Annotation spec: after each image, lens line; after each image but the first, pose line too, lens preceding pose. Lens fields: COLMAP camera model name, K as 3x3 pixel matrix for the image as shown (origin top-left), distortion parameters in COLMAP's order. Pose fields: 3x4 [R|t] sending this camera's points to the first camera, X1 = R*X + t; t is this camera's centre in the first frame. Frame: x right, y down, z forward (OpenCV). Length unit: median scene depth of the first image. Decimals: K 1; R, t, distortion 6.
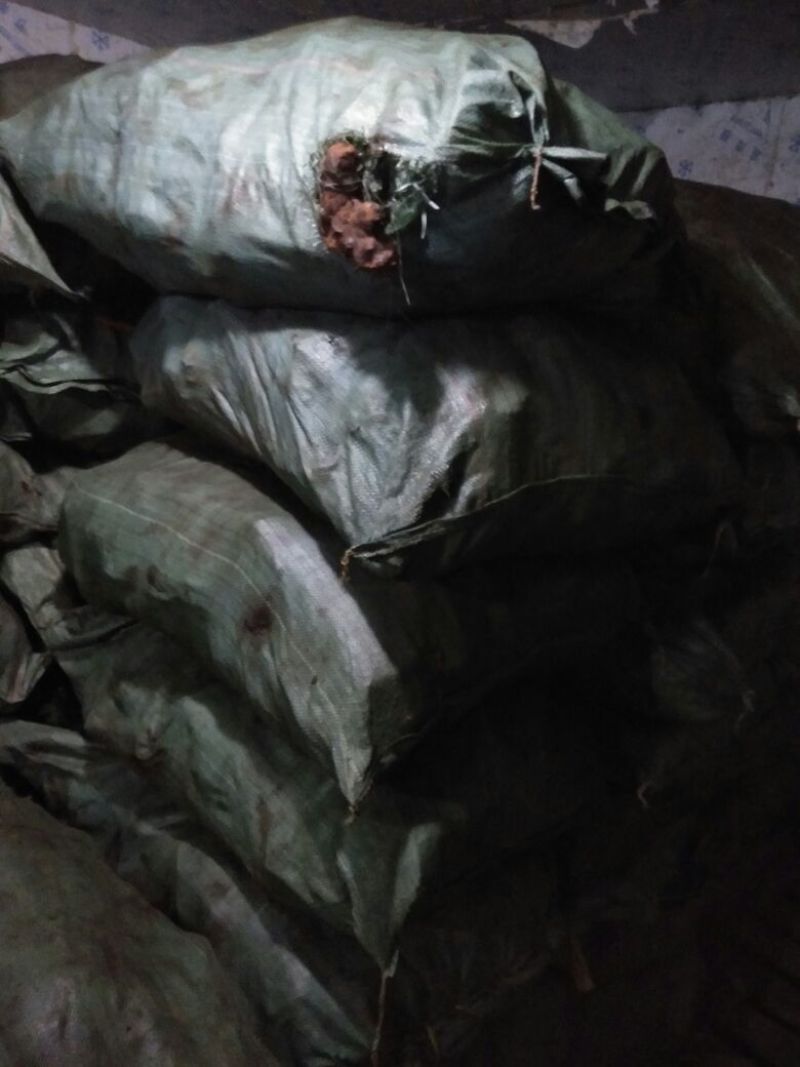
lens RADIAL K [[809.2, 0, 399.9], [0, 809.2, 542.6], [0, 0, 1]] dist [0.027075, -0.015443]
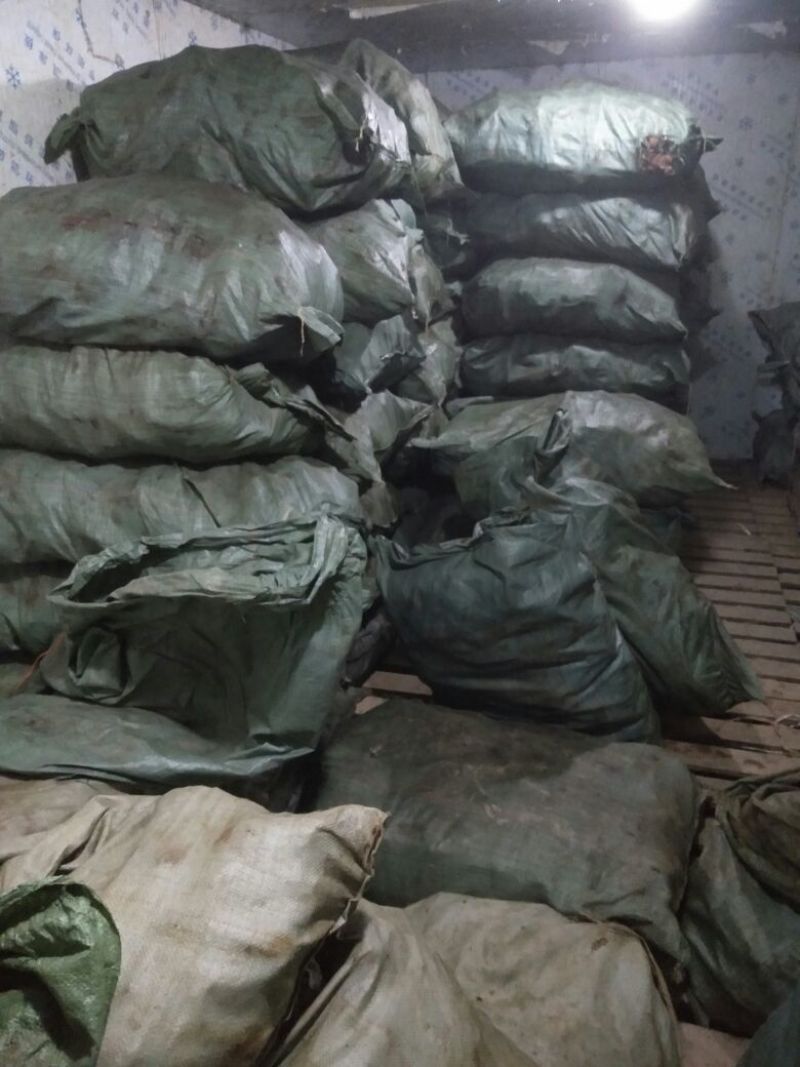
lens RADIAL K [[809.2, 0, 401.6], [0, 809.2, 528.0], [0, 0, 1]] dist [0.027075, -0.015443]
pose [[0.865335, -0.286315, 0.411363, -2.321216], [0.229732, 0.956053, 0.182170, 0.167730], [-0.445443, -0.063135, 0.893082, -1.364222]]
